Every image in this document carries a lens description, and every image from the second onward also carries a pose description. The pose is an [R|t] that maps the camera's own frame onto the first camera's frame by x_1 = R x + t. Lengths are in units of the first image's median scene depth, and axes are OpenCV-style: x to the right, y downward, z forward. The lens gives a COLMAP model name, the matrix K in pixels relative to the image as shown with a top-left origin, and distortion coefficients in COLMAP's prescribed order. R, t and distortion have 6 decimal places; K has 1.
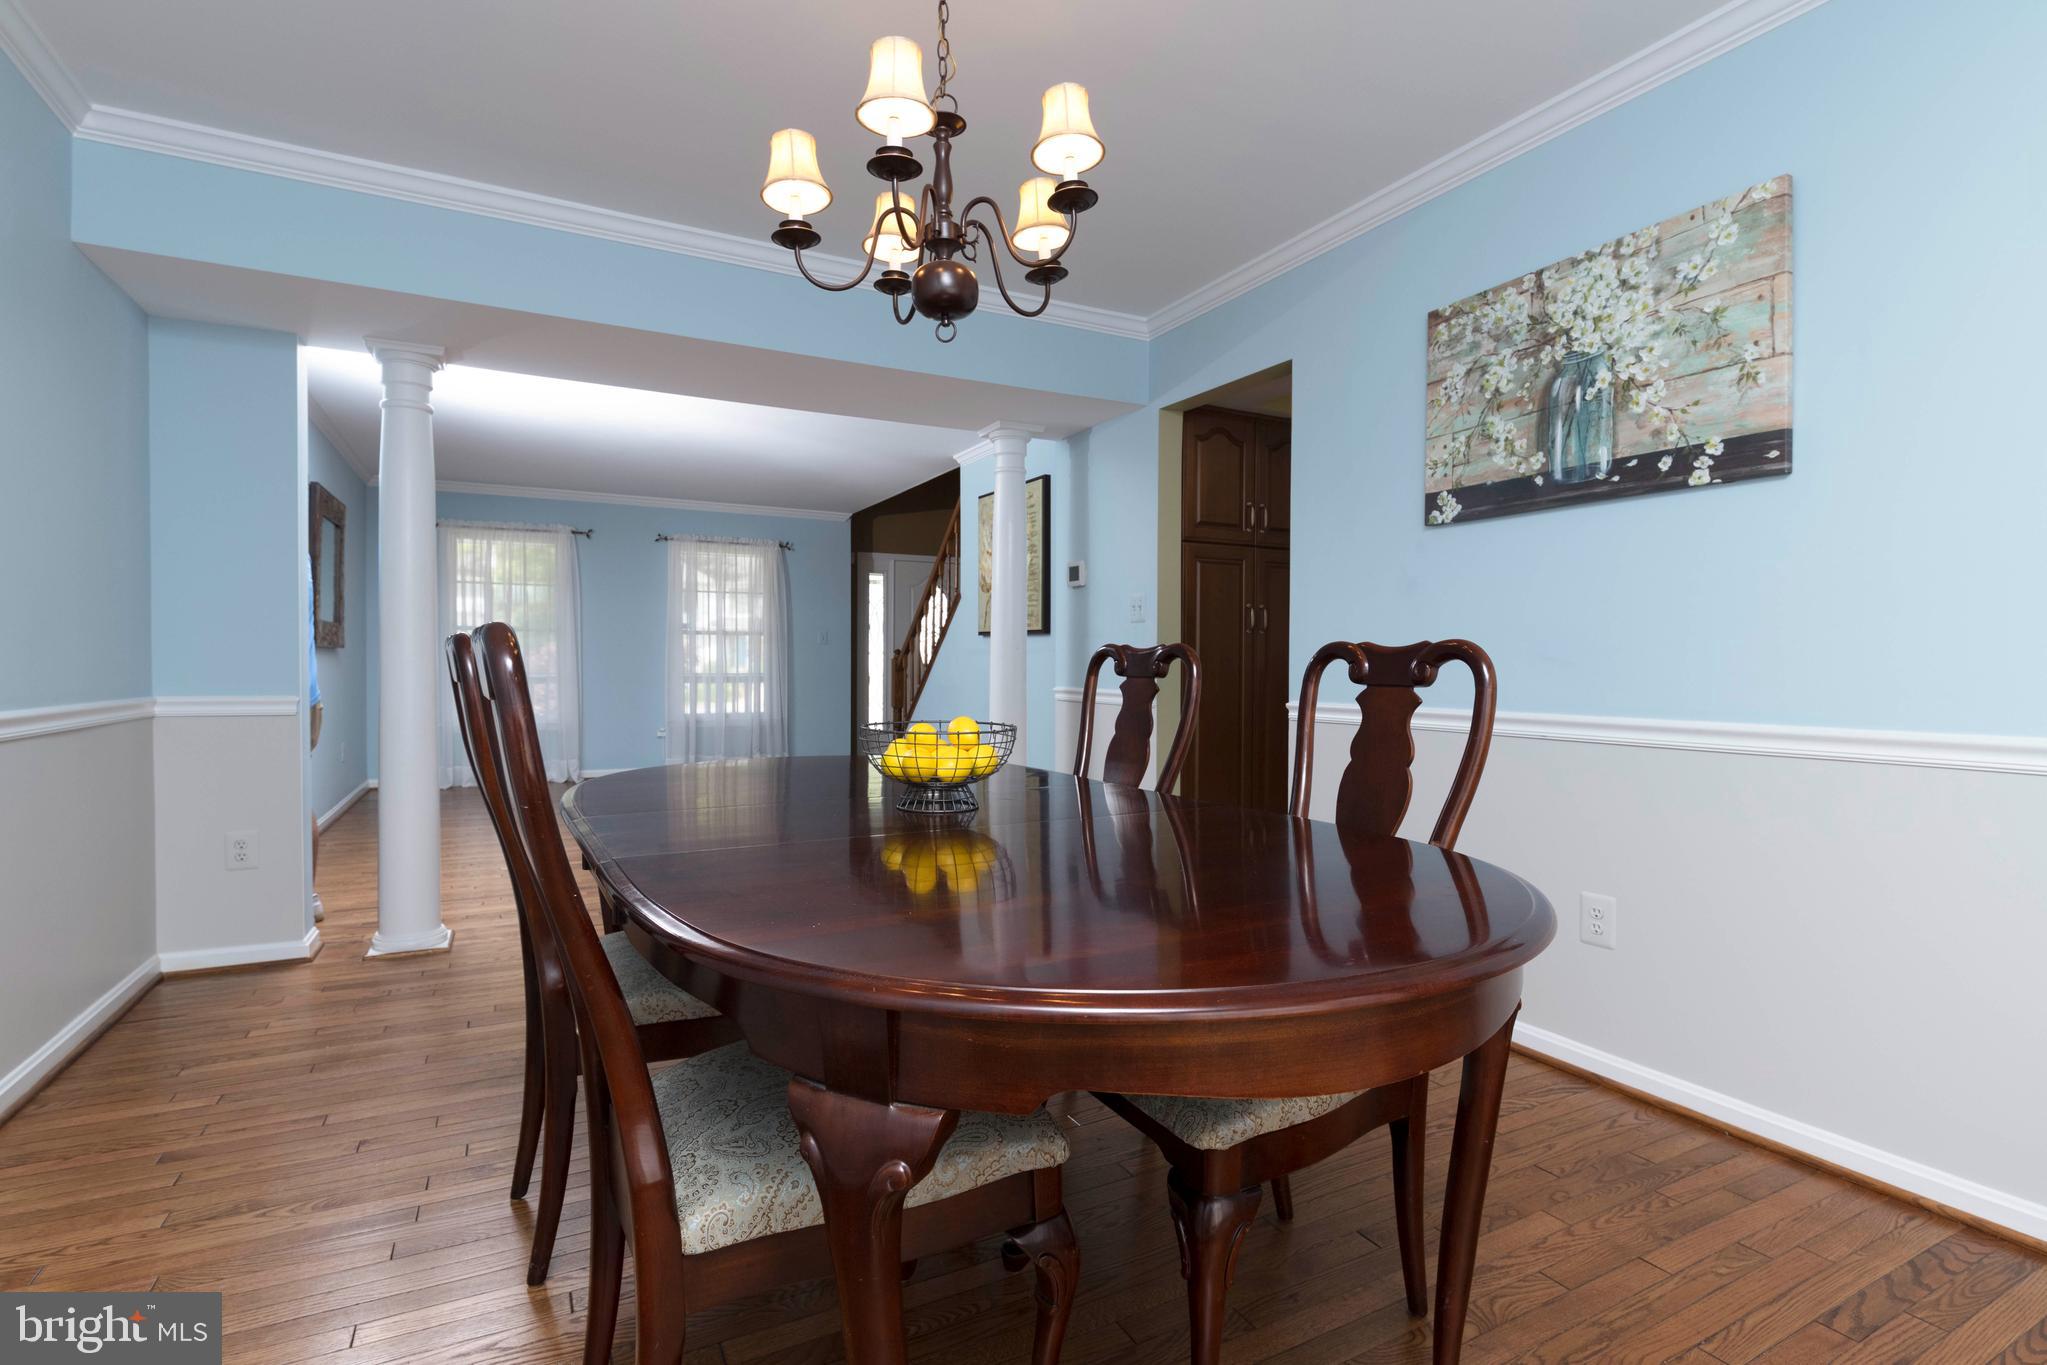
lens RADIAL K [[954.6, 0, 1029.1], [0, 954.6, 684.4], [0, 0, 1]] dist [0.004655, 0.000432]
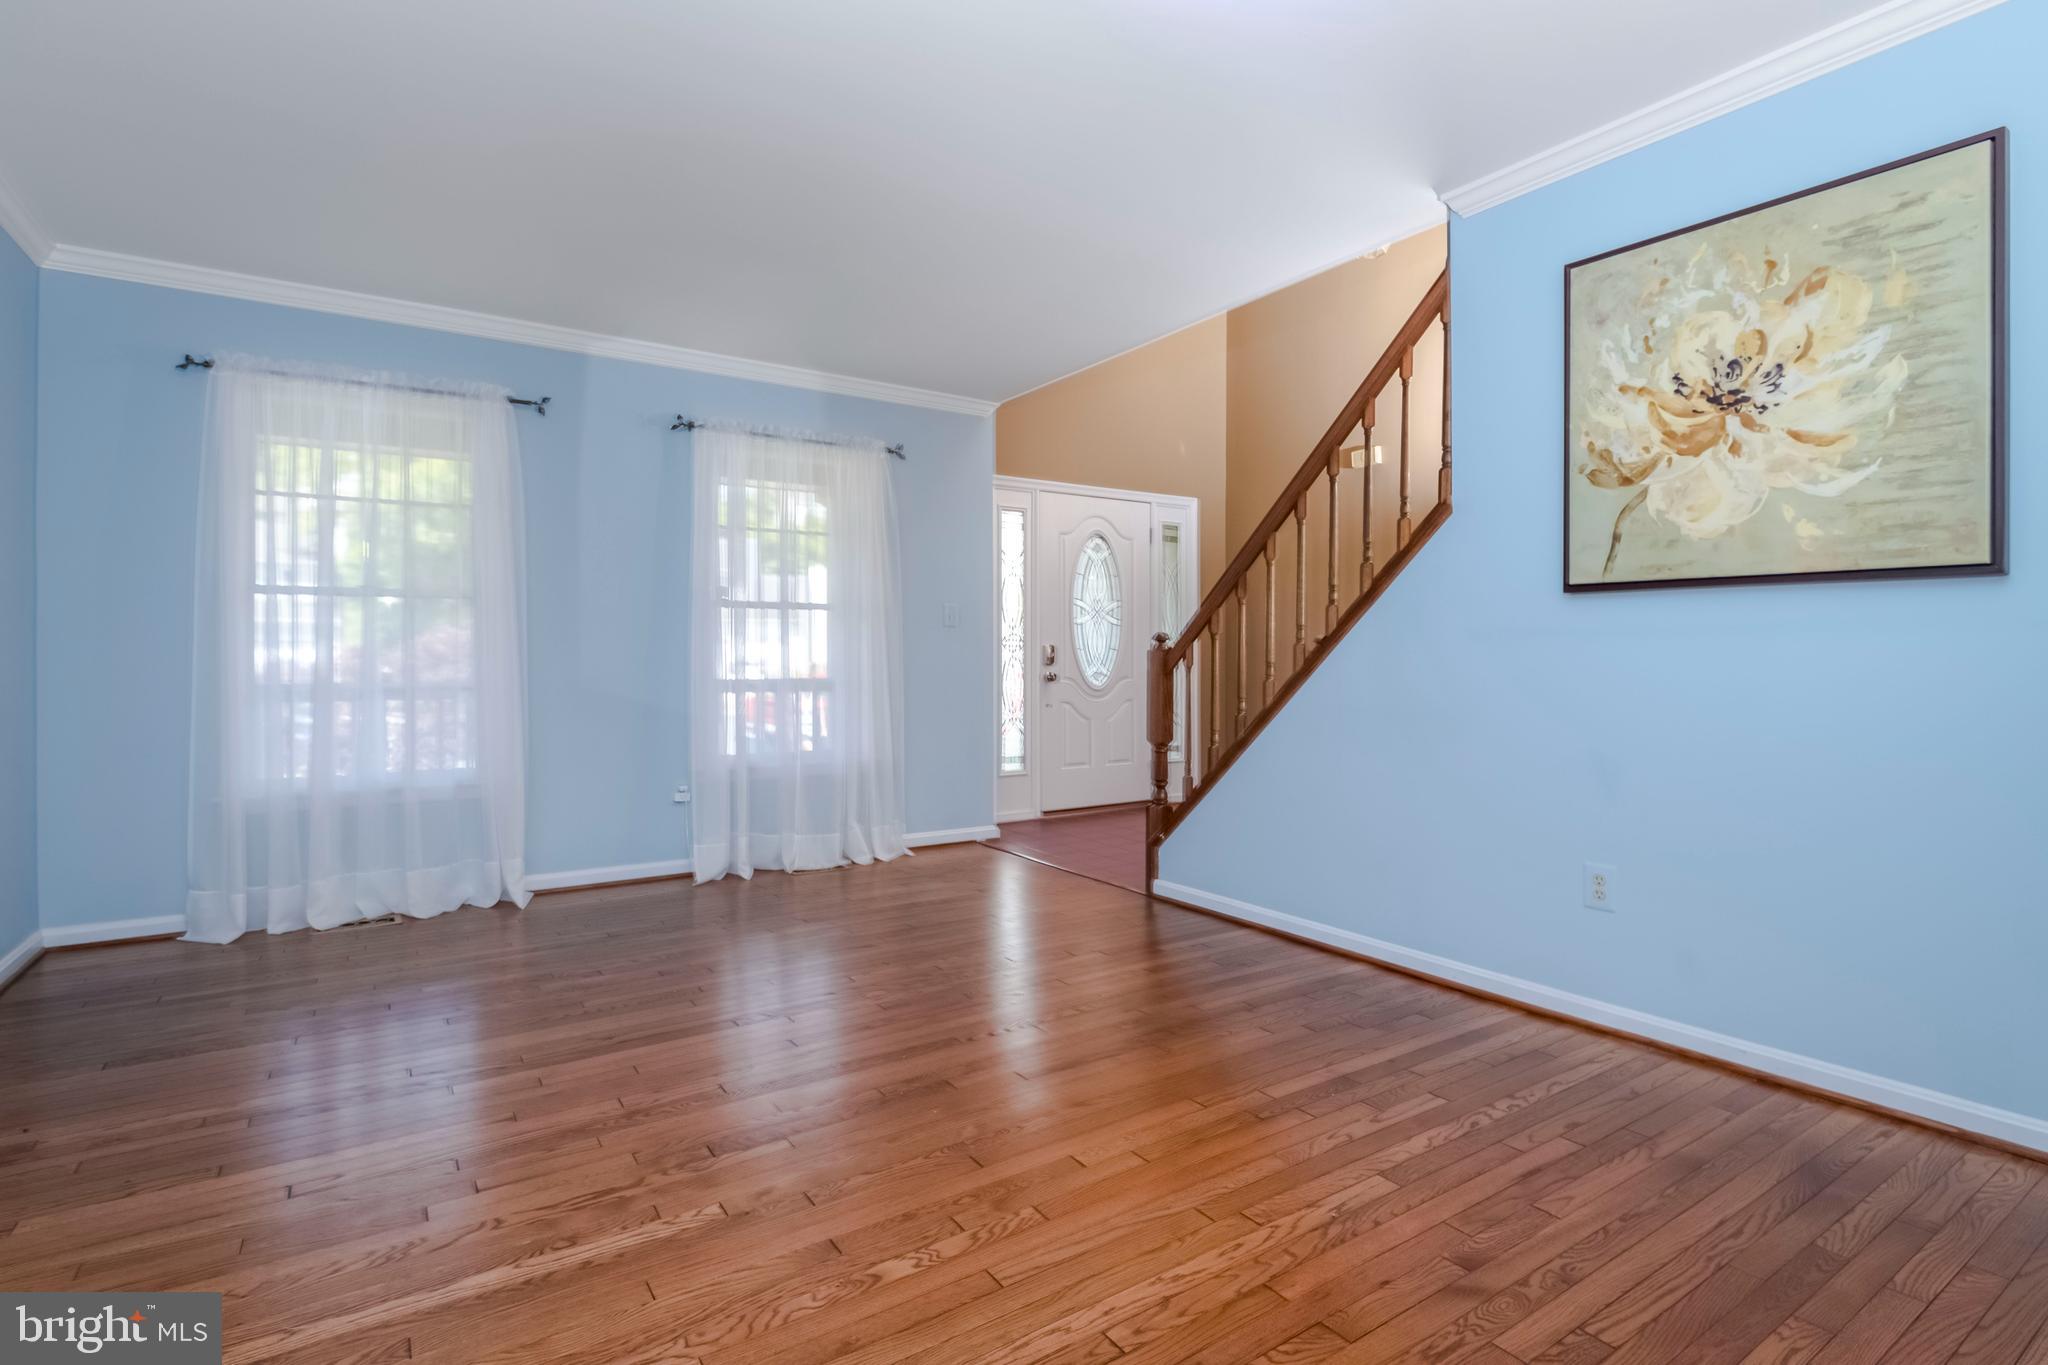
lens RADIAL K [[955.1, 0, 1029.0], [0, 955.1, 679.6], [0, 0, 1]] dist [0.004655, 0.000432]
pose [[0.990098, -0.003722, 0.140330, -0.271587], [0.005198, 0.999935, -0.010155, -0.004356], [-0.140283, 0.010784, 0.990053, 0.452212]]
